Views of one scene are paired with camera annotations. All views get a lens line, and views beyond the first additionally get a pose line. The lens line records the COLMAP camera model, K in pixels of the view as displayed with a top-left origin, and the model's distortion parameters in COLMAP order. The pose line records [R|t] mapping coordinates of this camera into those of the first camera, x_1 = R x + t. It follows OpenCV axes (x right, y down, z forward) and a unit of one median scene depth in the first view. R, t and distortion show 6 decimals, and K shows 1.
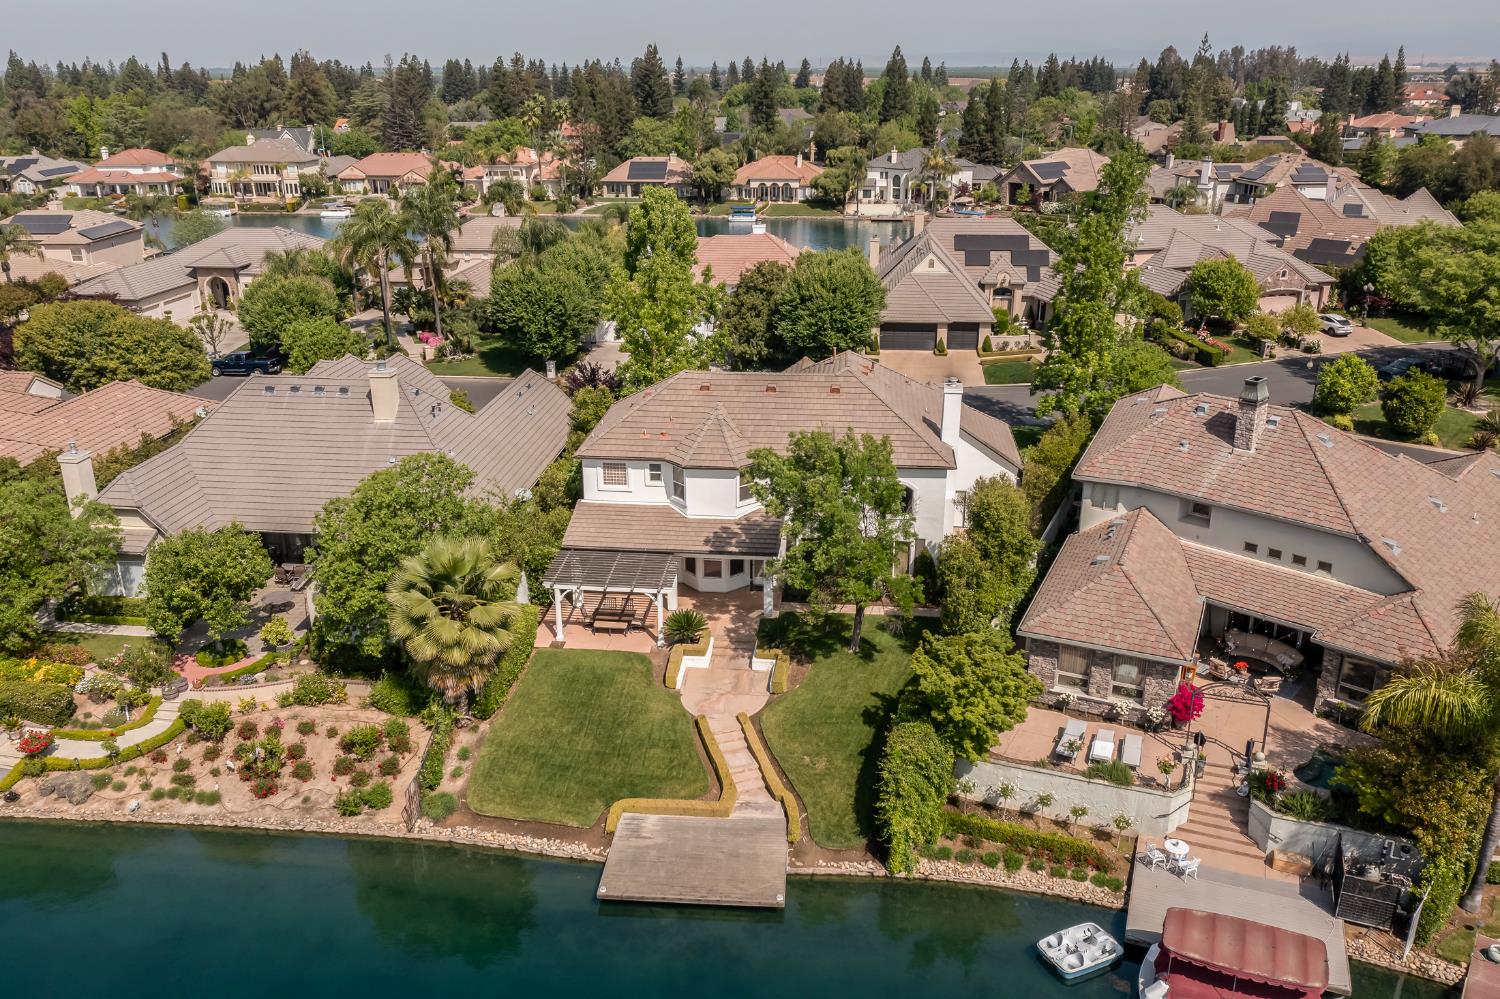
lens RADIAL K [[1179.1, 0, 750.0], [0, 1179.1, 499.5], [0, 0, 1]] dist [-0.015586, 0.004206]
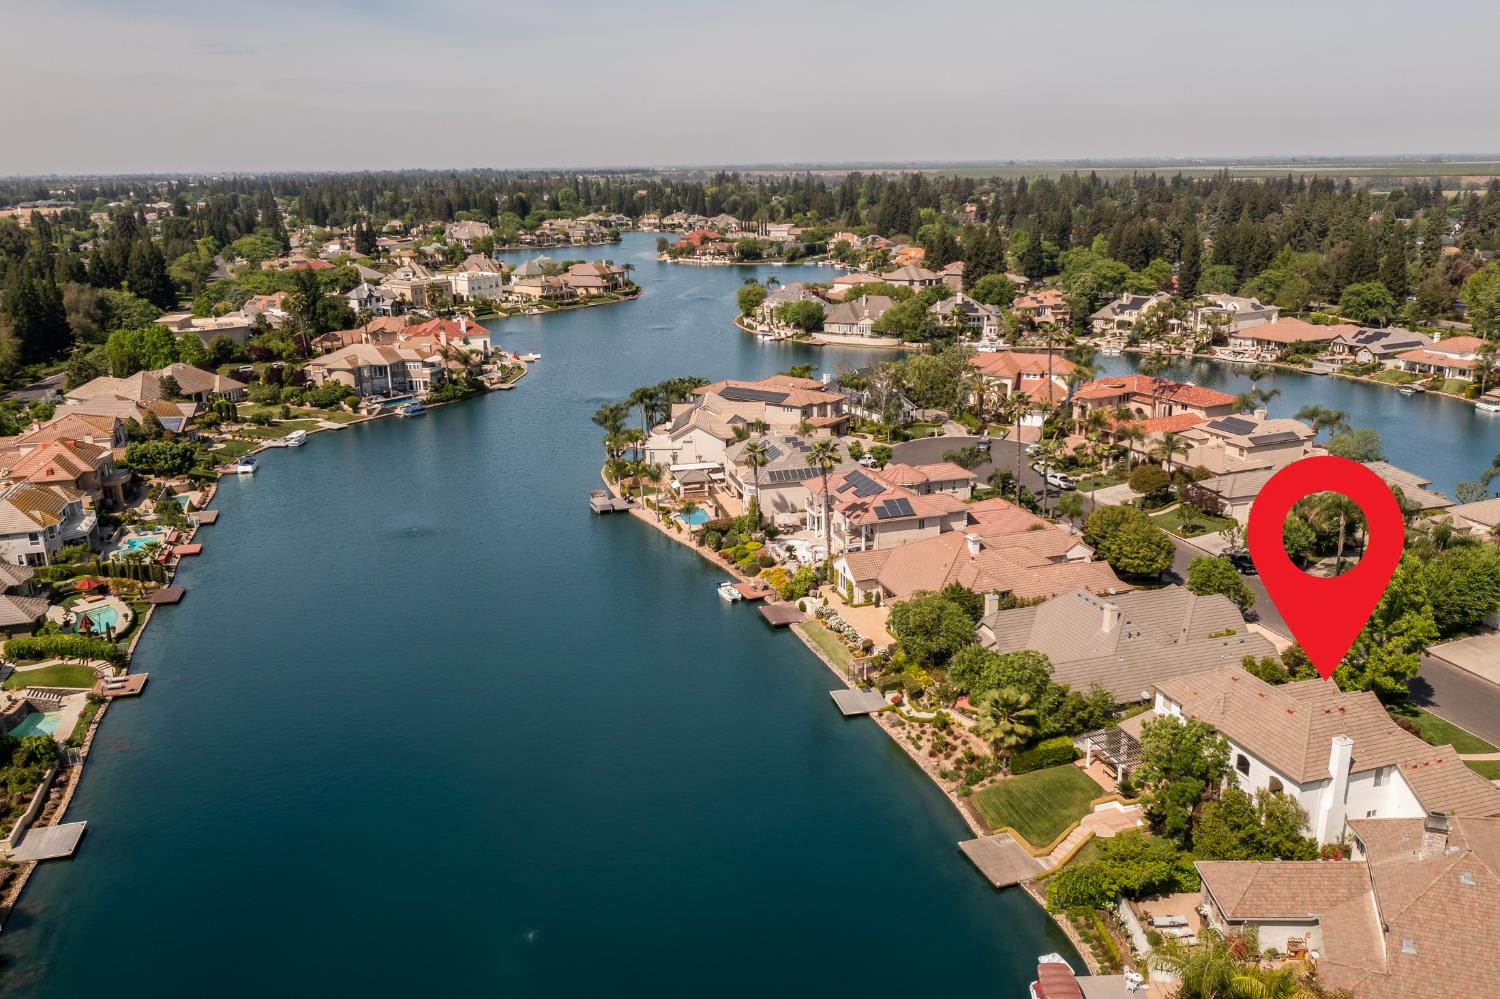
lens RADIAL K [[1179.1, 0, 750.0], [0, 1179.1, 499.5], [0, 0, 1]] dist [-0.015586, 0.004206]
pose [[0.390114, 0.249767, -0.886244, 1.226907], [-0.303865, 0.943506, 0.132147, -0.383000], [0.869182, 0.217746, 0.443970, -0.442166]]
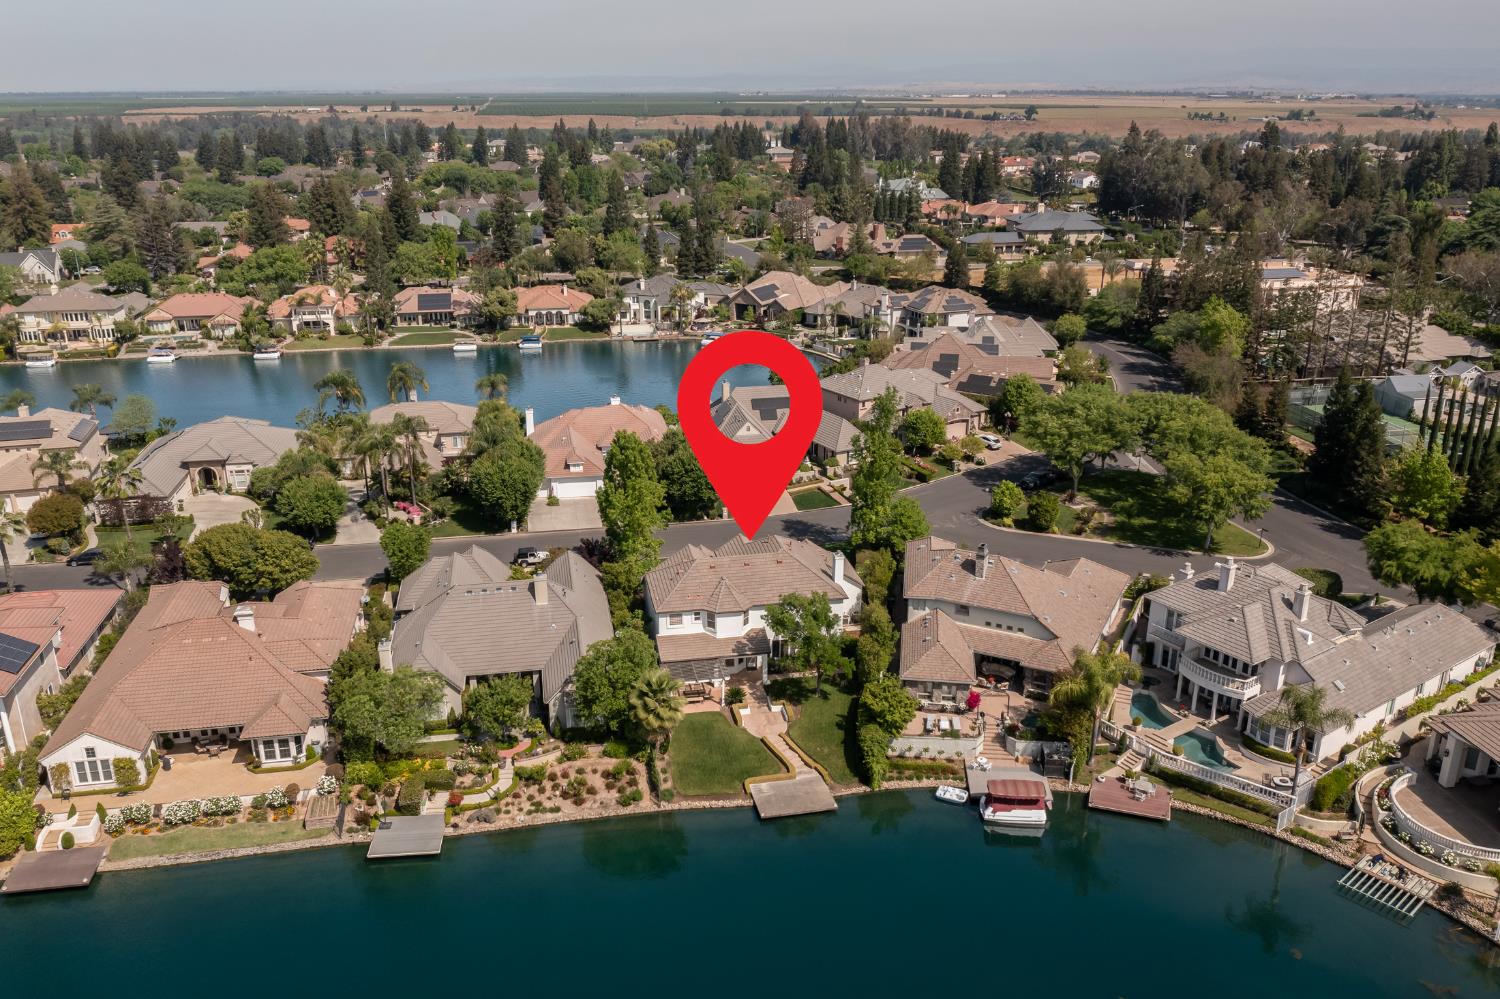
lens RADIAL K [[1179.1, 0, 750.0], [0, 1179.1, 499.5], [0, 0, 1]] dist [-0.015586, 0.004206]
pose [[0.957991, -0.090959, 0.271991, -0.534670], [0.095499, 0.995423, -0.003475, -0.209484], [-0.270430, 0.029304, 0.962293, -0.926682]]
